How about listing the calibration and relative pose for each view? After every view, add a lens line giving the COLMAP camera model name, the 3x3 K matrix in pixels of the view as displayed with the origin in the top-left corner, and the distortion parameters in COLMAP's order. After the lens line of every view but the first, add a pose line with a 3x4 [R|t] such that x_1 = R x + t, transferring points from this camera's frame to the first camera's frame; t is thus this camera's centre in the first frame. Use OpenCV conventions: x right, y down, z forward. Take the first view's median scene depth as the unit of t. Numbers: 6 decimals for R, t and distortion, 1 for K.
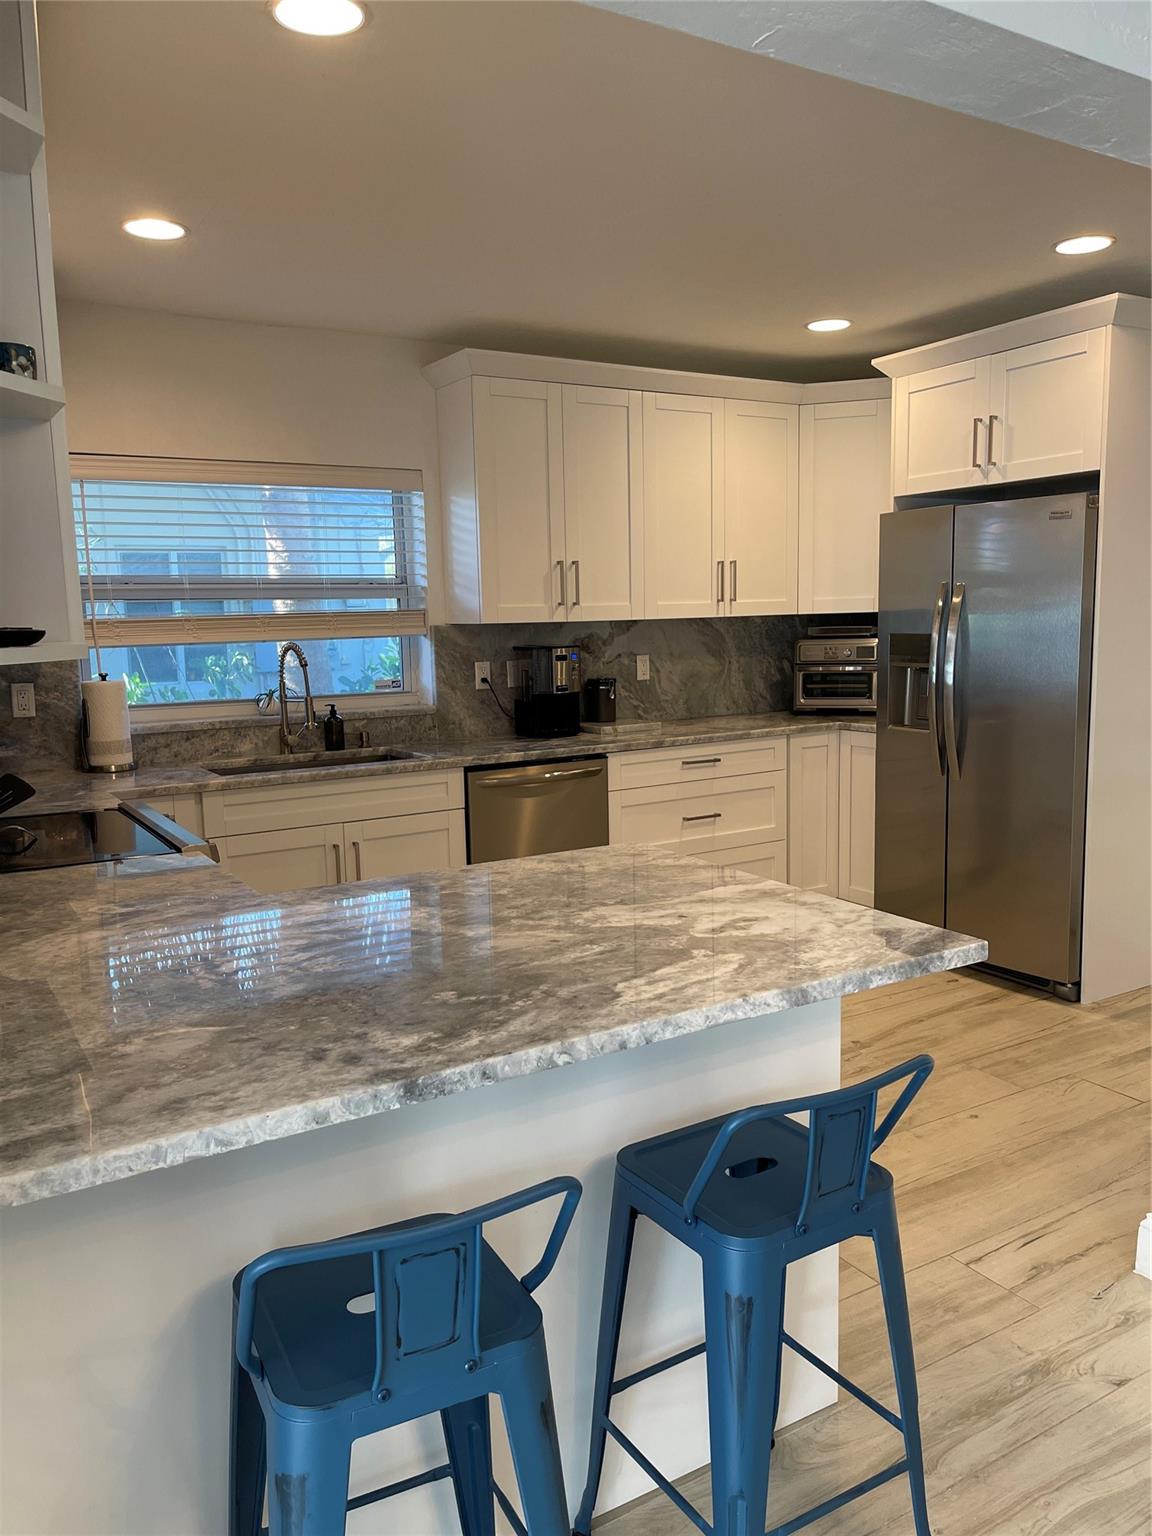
lens RADIAL K [[1158.9, 0, 576.0], [0, 1158.9, 768.0], [0, 0, 1]] dist [0.034135, -0.062846]
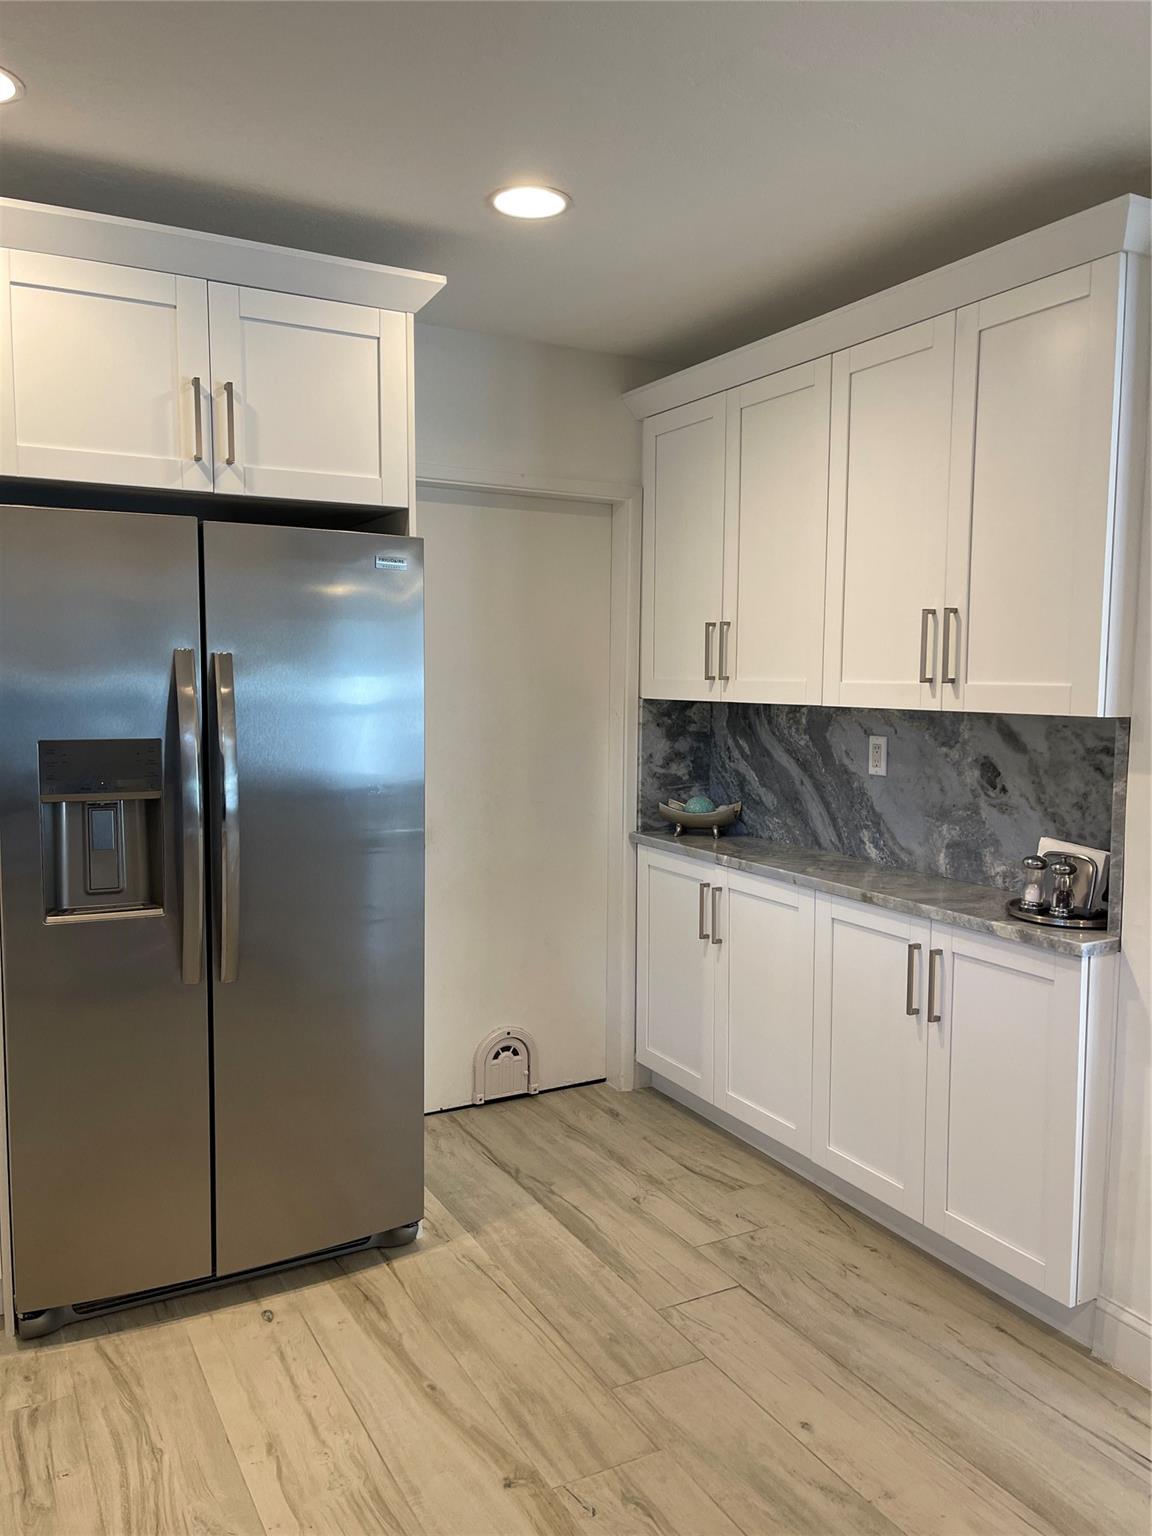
lens RADIAL K [[1158.9, 0, 576.0], [0, 1158.9, 768.0], [0, 0, 1]] dist [0.034135, -0.062846]
pose [[0.055476, -0.062587, 0.996496, -0.271109], [0.131040, 0.989857, 0.054875, -0.117737], [-0.989824, 0.127537, 0.063115, 0.852152]]
